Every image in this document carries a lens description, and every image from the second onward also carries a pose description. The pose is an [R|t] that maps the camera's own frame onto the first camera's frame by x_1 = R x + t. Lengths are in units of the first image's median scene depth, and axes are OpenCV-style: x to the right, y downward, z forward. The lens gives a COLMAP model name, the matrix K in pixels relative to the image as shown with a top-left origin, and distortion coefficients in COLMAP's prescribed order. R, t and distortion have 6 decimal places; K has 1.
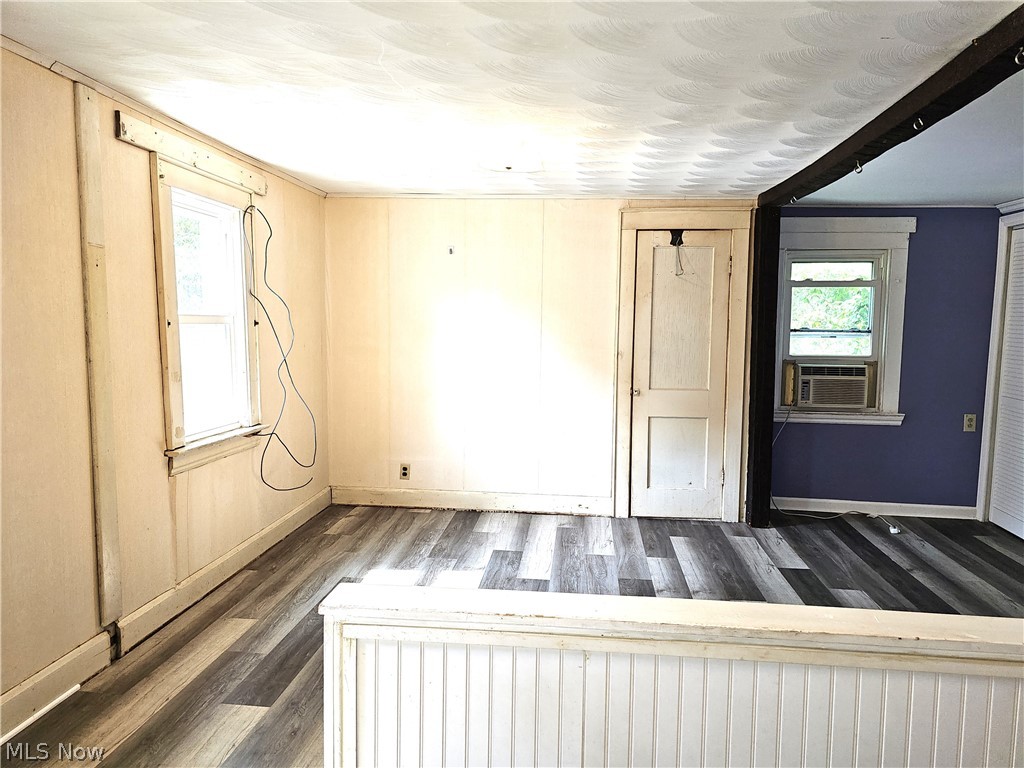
lens RADIAL K [[693.1, 0, 511.5], [0, 693.1, 376.7], [0, 0, 1]] dist [0.062094, -0.055376]
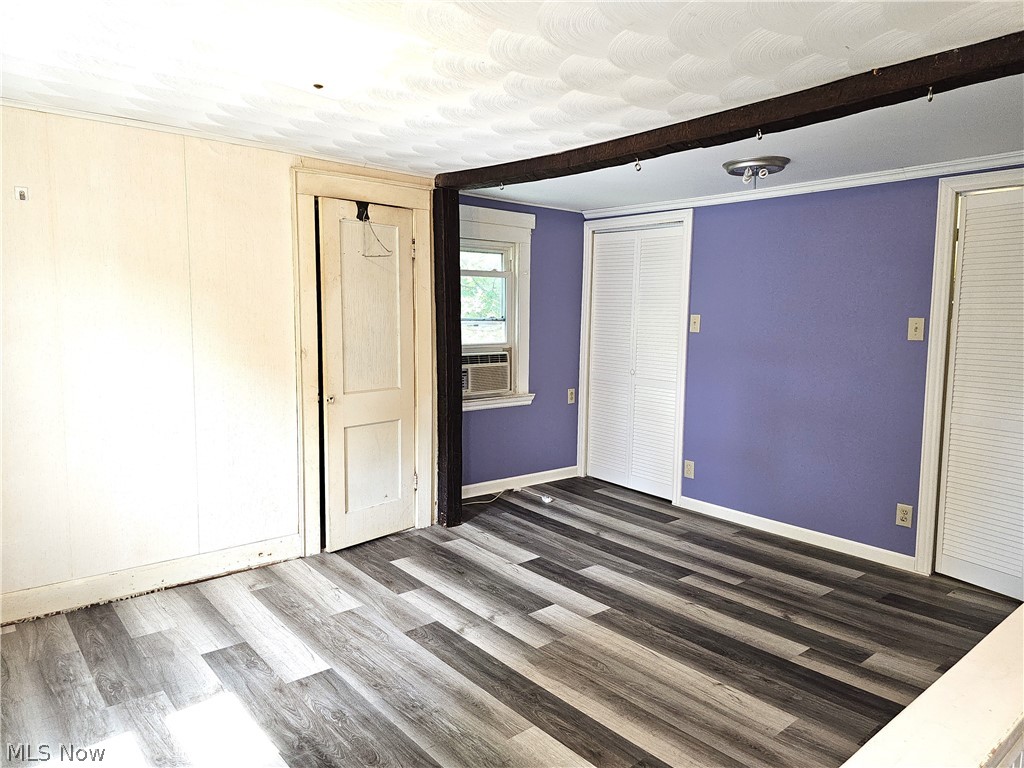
lens RADIAL K [[693.1, 0, 545.8], [0, 693.1, 383.9], [0, 0, 1]] dist [0.062094, -0.055376]
pose [[0.681525, -0.082061, 0.727179, -0.239463], [0.051858, 0.996610, 0.063864, -0.034052], [-0.729955, -0.005815, 0.683471, 0.257744]]
